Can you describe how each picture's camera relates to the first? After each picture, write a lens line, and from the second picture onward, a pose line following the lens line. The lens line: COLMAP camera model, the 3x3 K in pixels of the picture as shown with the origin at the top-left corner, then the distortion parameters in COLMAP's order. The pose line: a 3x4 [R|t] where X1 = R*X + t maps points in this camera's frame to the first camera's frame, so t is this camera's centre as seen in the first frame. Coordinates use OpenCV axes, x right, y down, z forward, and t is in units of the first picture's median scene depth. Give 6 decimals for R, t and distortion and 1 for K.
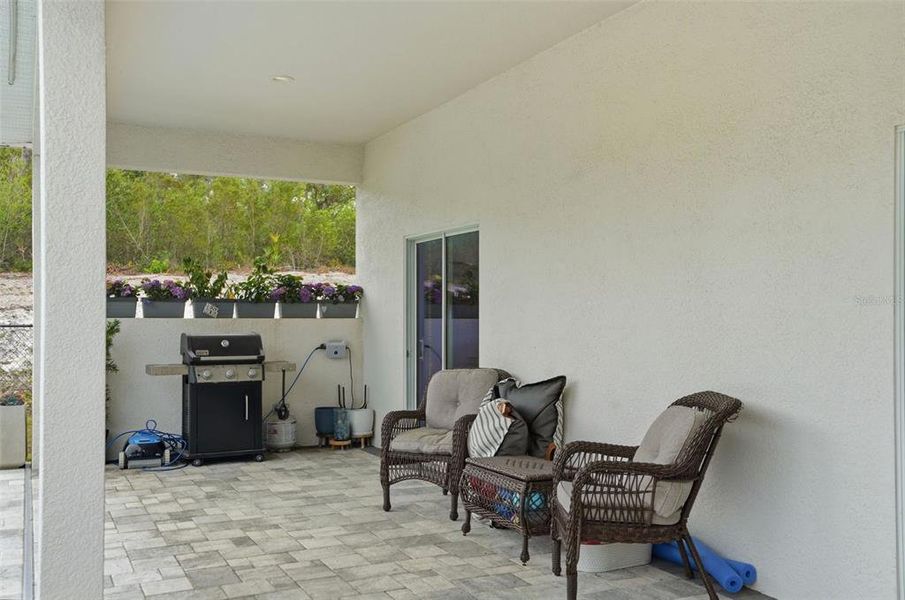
lens RADIAL K [[866.3, 0, 451.3], [0, 866.3, 301.0], [0, 0, 1]] dist [0.027999, 0.000000]
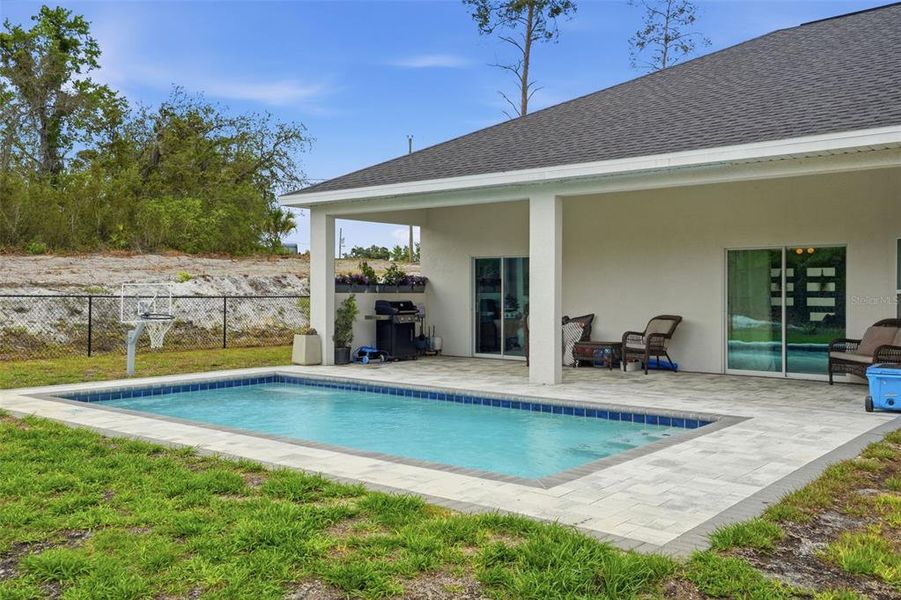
lens RADIAL K [[809.5, 0, 452.2], [0, 809.5, 301.8], [0, 0, 1]] dist [0.039976, 0.002407]
pose [[0.895039, 0.000304, 0.445988, -1.345475], [-0.014816, 0.999468, 0.029053, -0.023253], [-0.445742, -0.032611, 0.894567, -1.075048]]
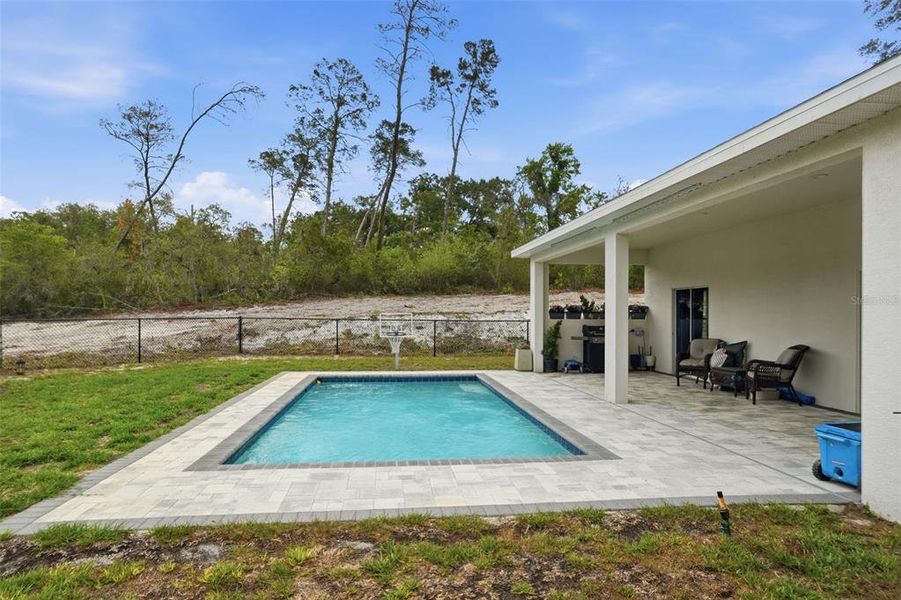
lens RADIAL K [[546.1, 0, 447.7], [0, 546.1, 307.5], [0, 0, 1]] dist [-0.004296, 0.003487]
pose [[0.947710, -0.000805, -0.319131, -0.215693], [0.003517, 0.999962, 0.007923, -0.041188], [0.319112, -0.008631, 0.947678, -0.967052]]
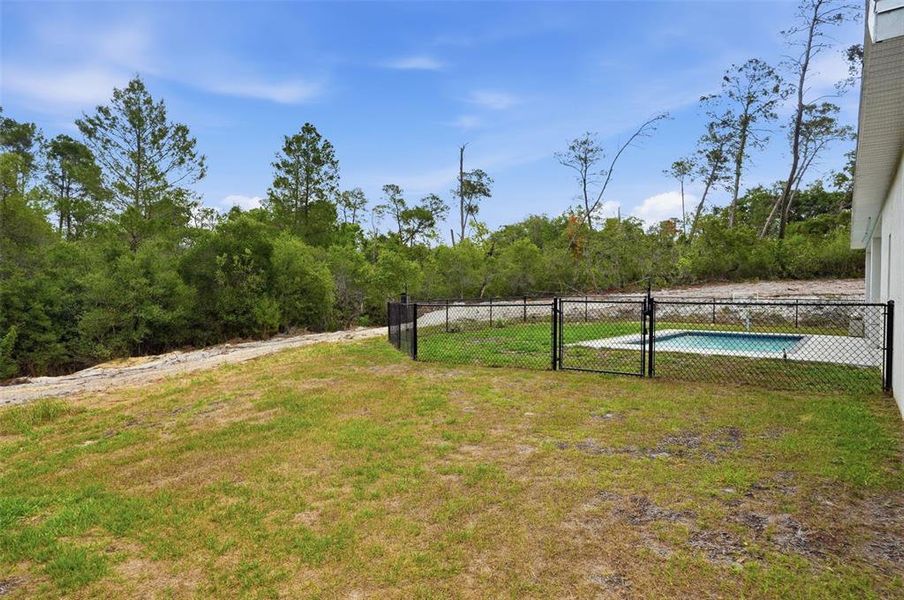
lens RADIAL K [[530.2, 0, 450.6], [0, 530.2, 303.9], [0, 0, 1]] dist [0.002376, 0.002090]
pose [[0.478825, 0.014749, -0.877786, 0.832881], [0.008532, 0.999733, 0.021452, -0.016200], [0.877869, -0.017761, 0.478572, -2.014696]]
